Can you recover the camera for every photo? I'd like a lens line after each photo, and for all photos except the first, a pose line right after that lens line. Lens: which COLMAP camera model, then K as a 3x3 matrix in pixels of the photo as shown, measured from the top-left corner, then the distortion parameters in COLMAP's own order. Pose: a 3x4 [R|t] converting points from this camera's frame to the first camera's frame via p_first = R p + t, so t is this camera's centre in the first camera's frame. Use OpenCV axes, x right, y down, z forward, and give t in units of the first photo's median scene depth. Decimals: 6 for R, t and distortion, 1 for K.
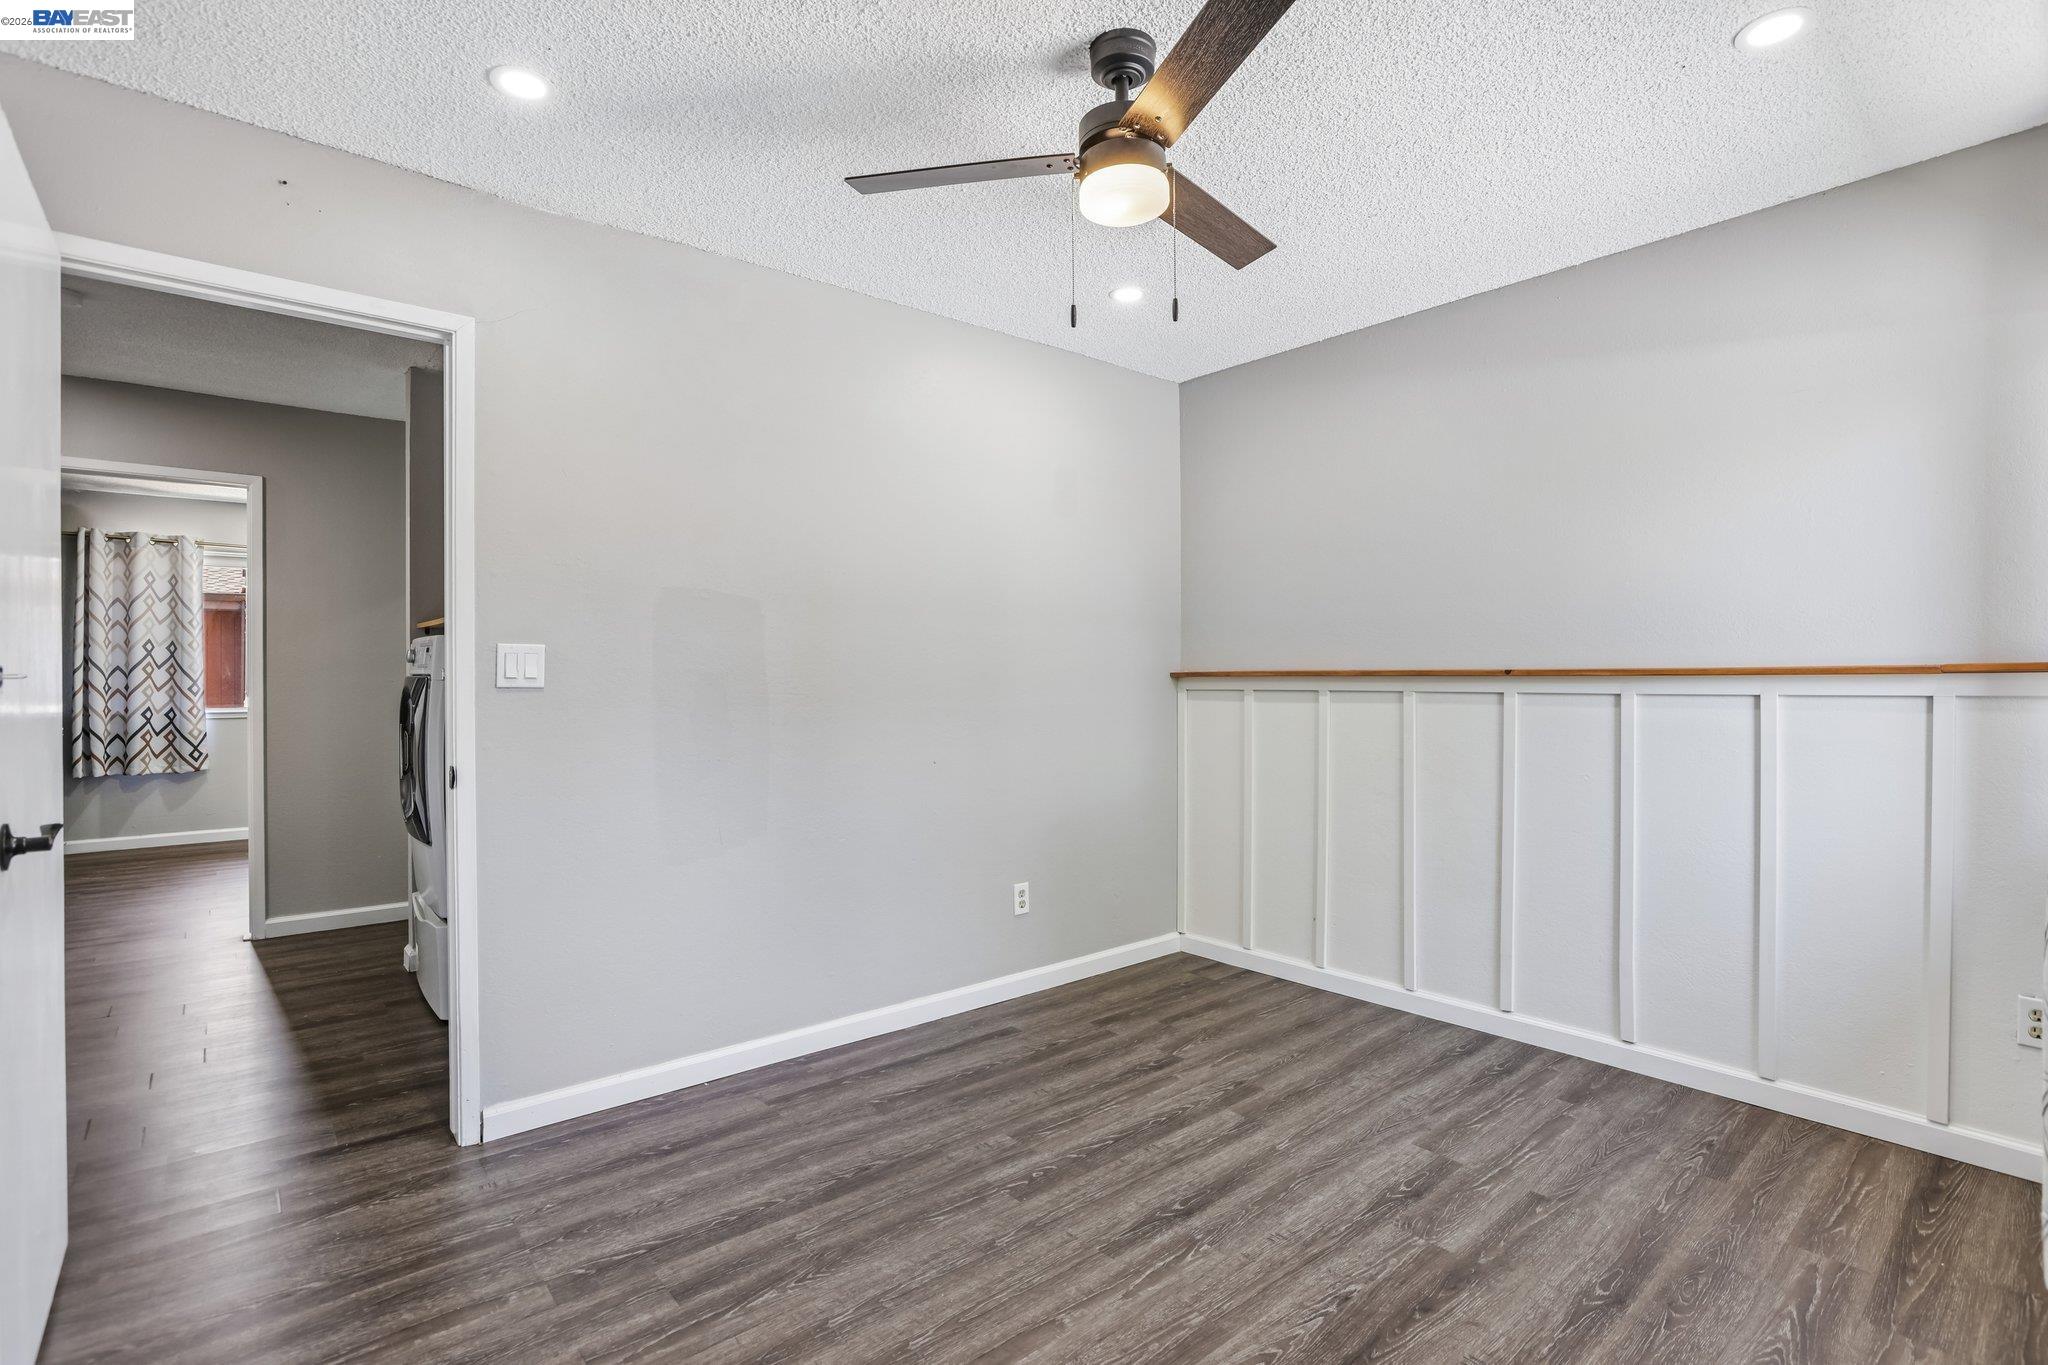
lens RADIAL K [[964.6, 0, 1022.1], [0, 964.6, 673.7], [0, 0, 1]] dist [-0.044759, 0.015671]
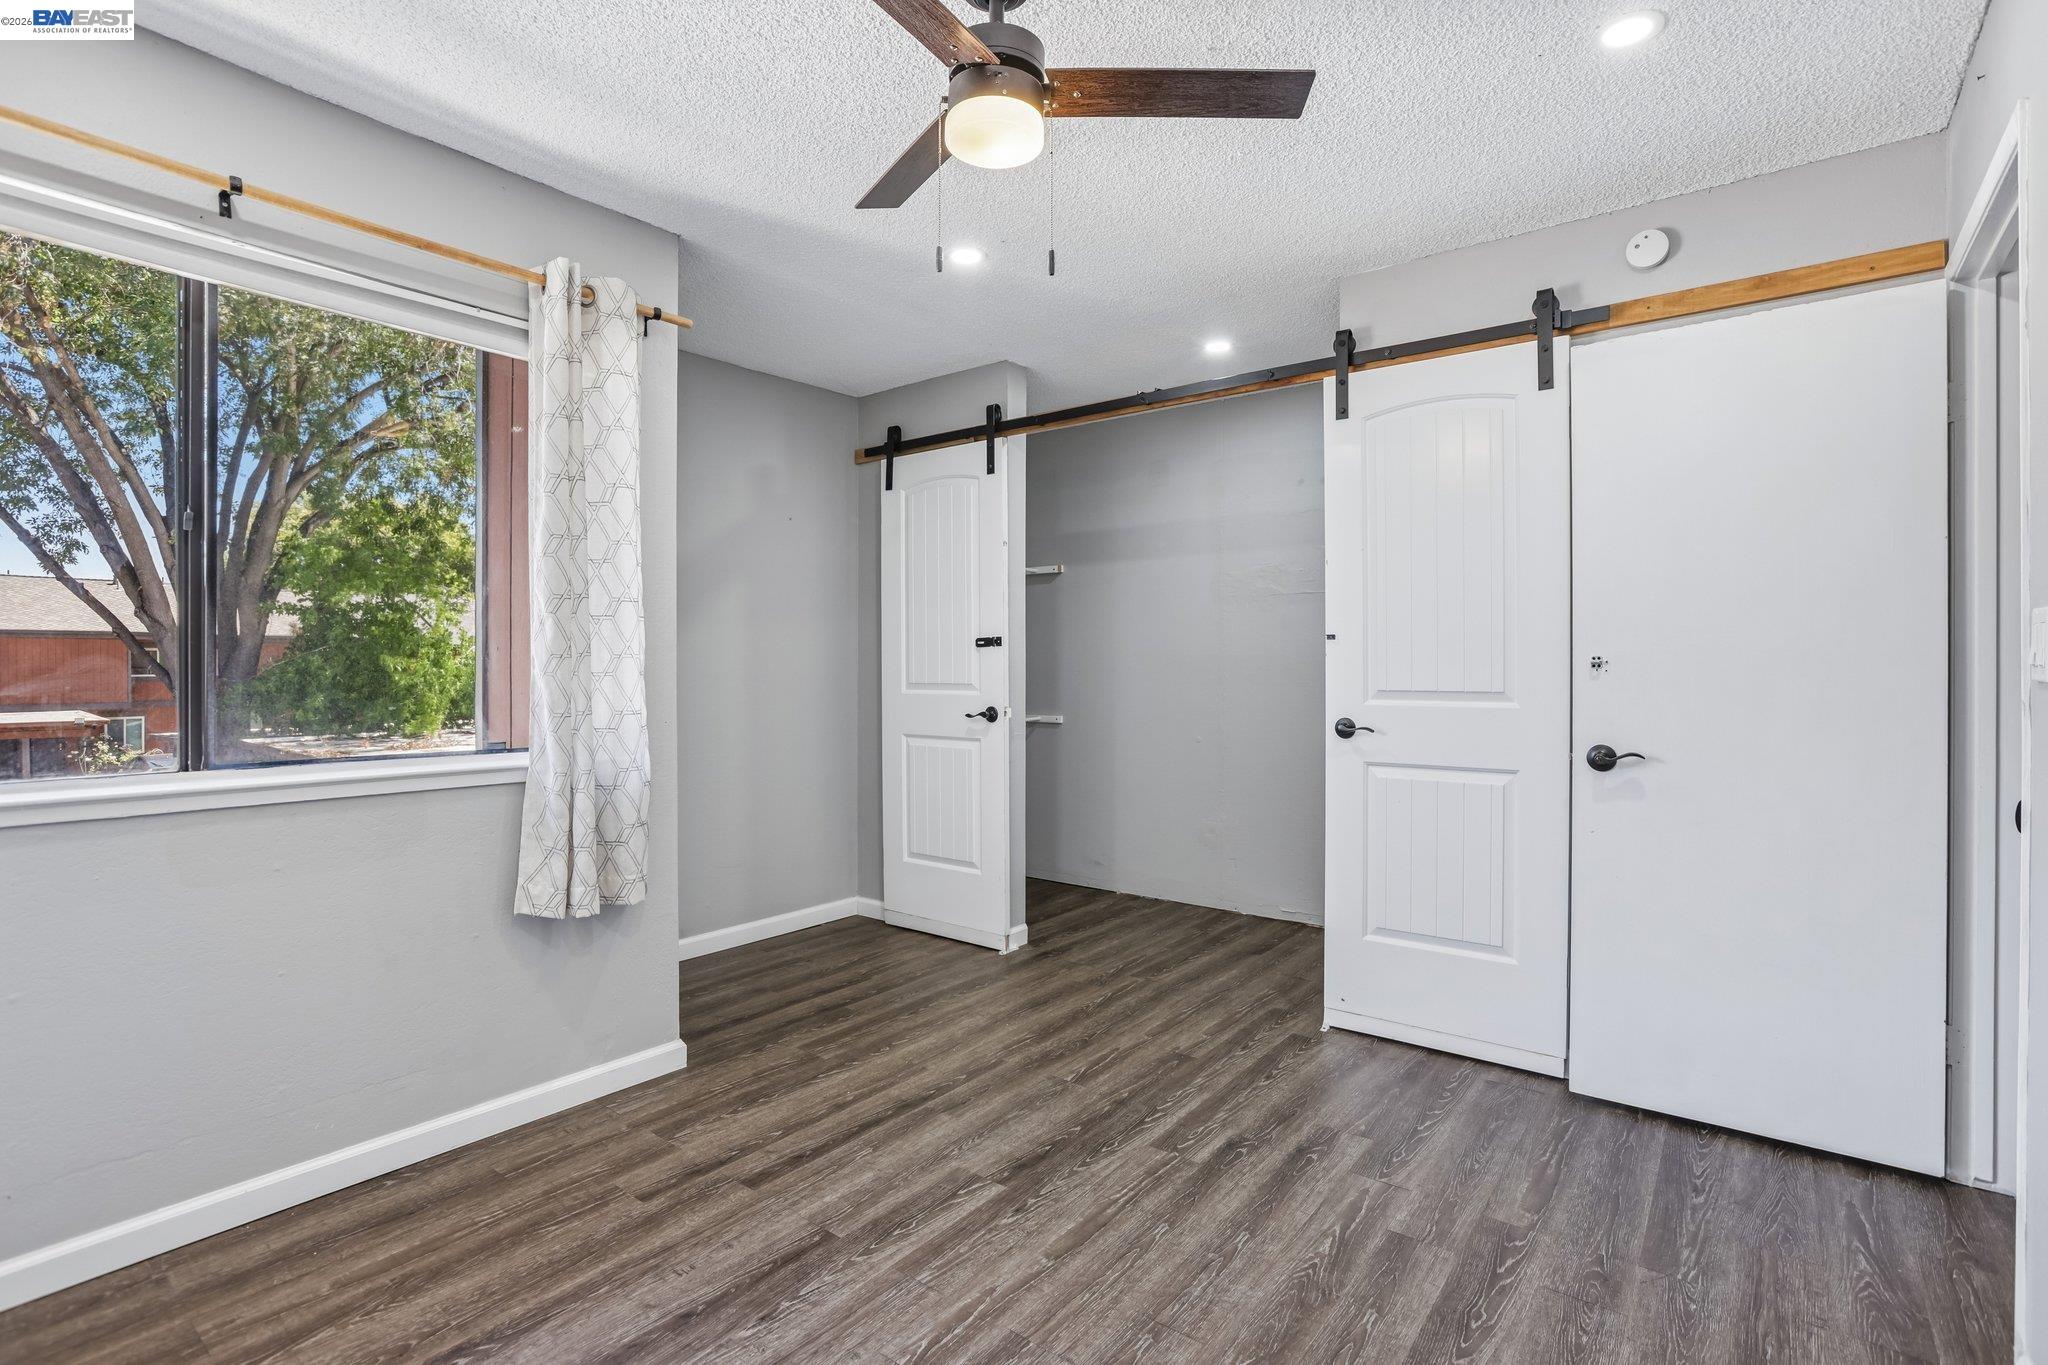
lens RADIAL K [[964.6, 0, 1022.1], [0, 964.6, 673.7], [0, 0, 1]] dist [-0.044759, 0.015671]
pose [[-0.979490, 0.003525, -0.201460, 0.182592], [0.000789, 0.999906, 0.013657, -0.000574], [0.201489, 0.013217, -0.979402, 1.300316]]
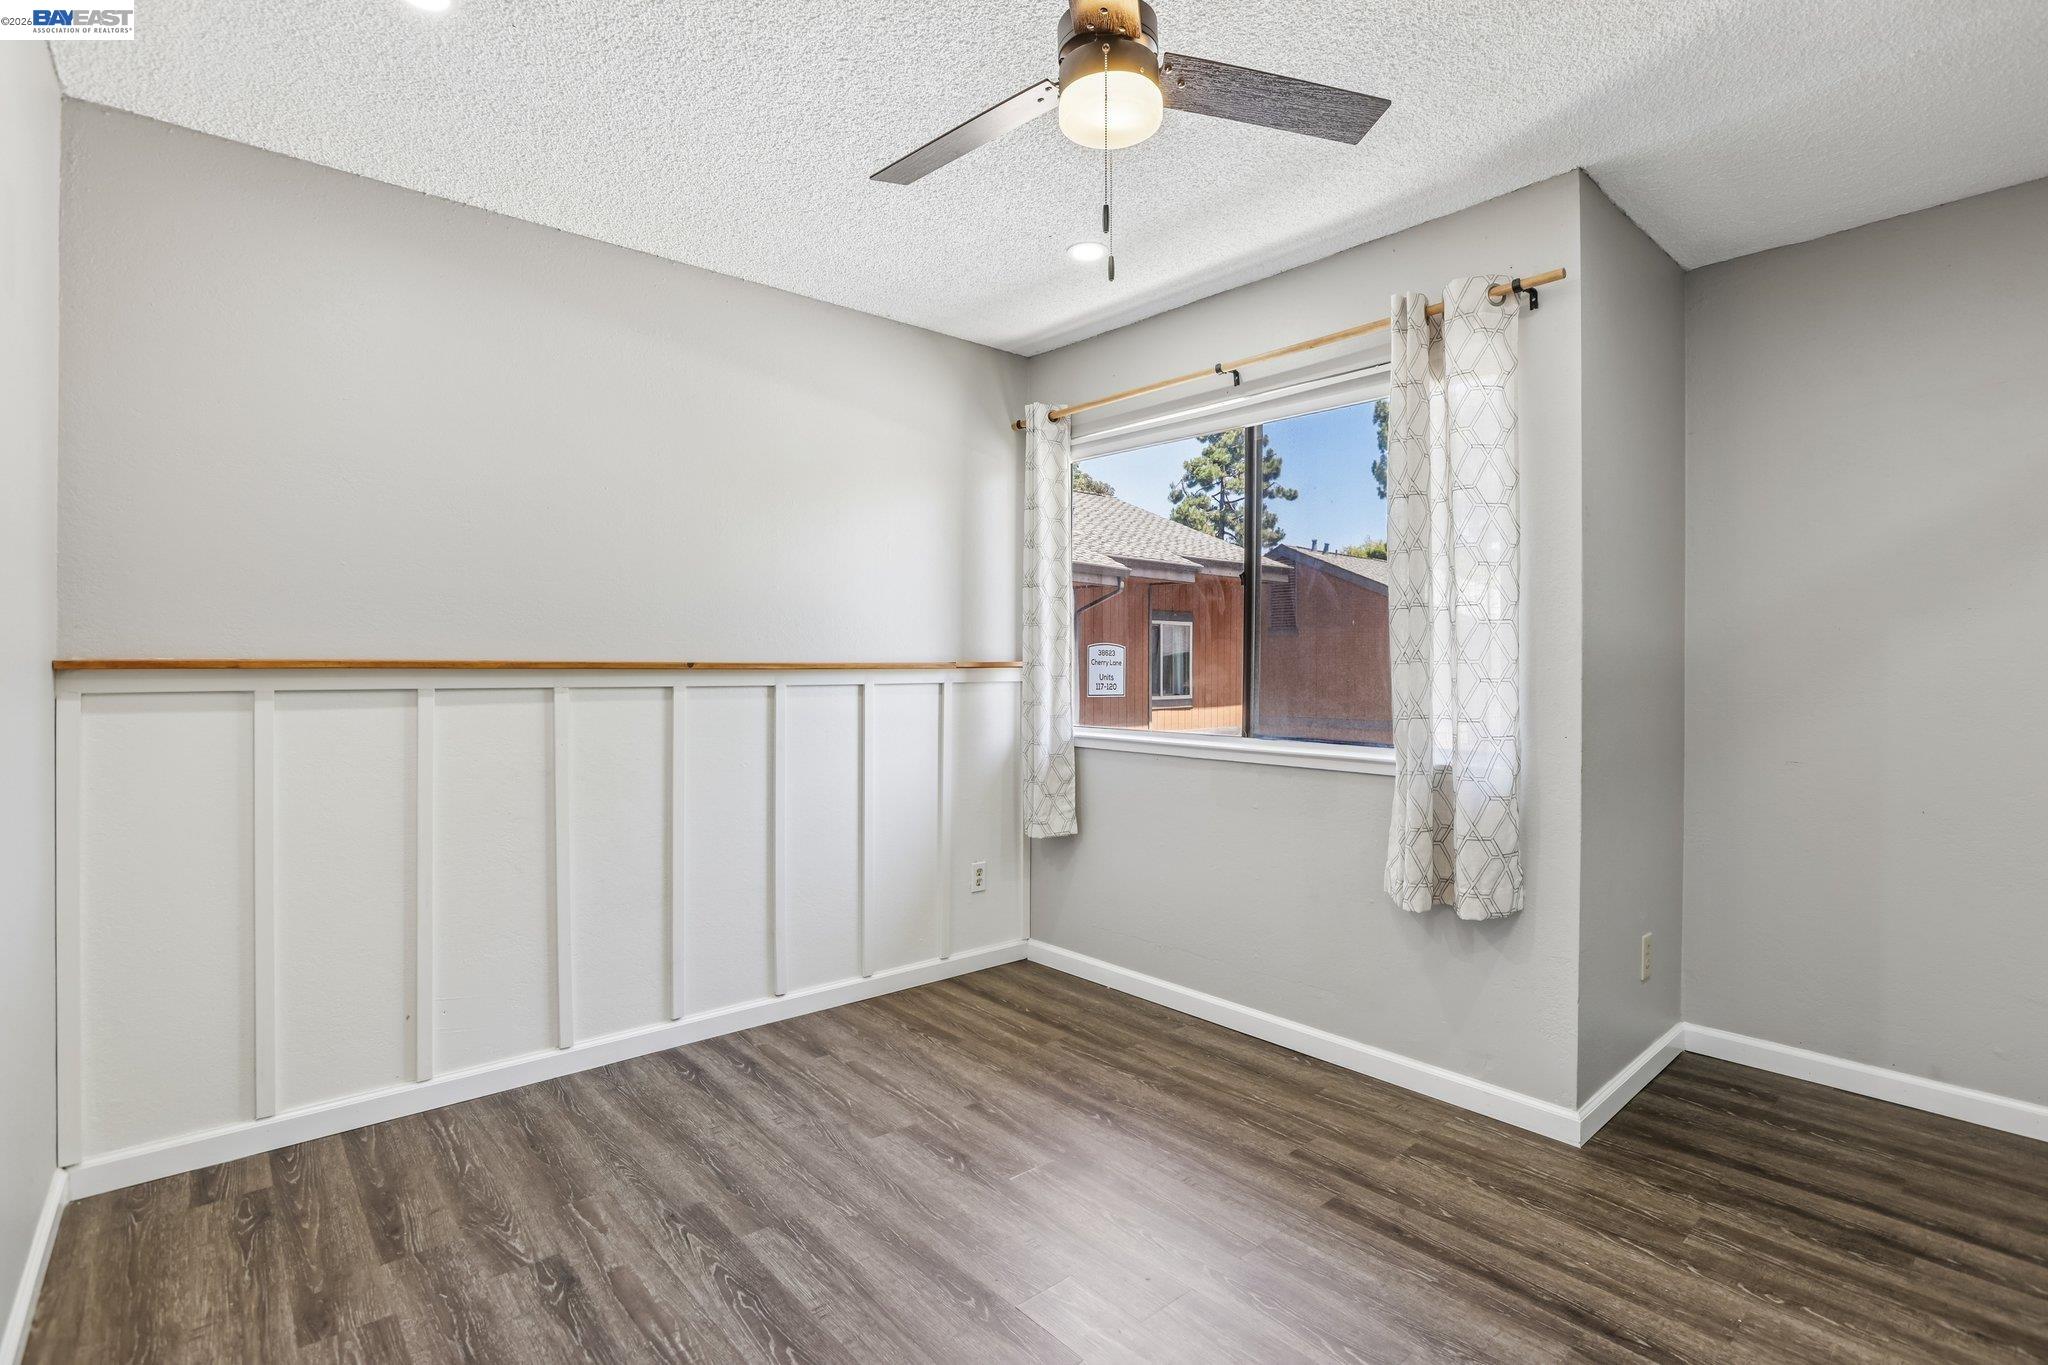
lens RADIAL K [[964.6, 0, 1022.1], [0, 964.6, 673.7], [0, 0, 1]] dist [-0.044759, 0.015671]
pose [[-0.011750, 0.000838, 0.999931, -0.515478], [-0.001148, 0.999999, -0.000851, 0.007997], [-0.999930, -0.001158, -0.011749, 0.746189]]
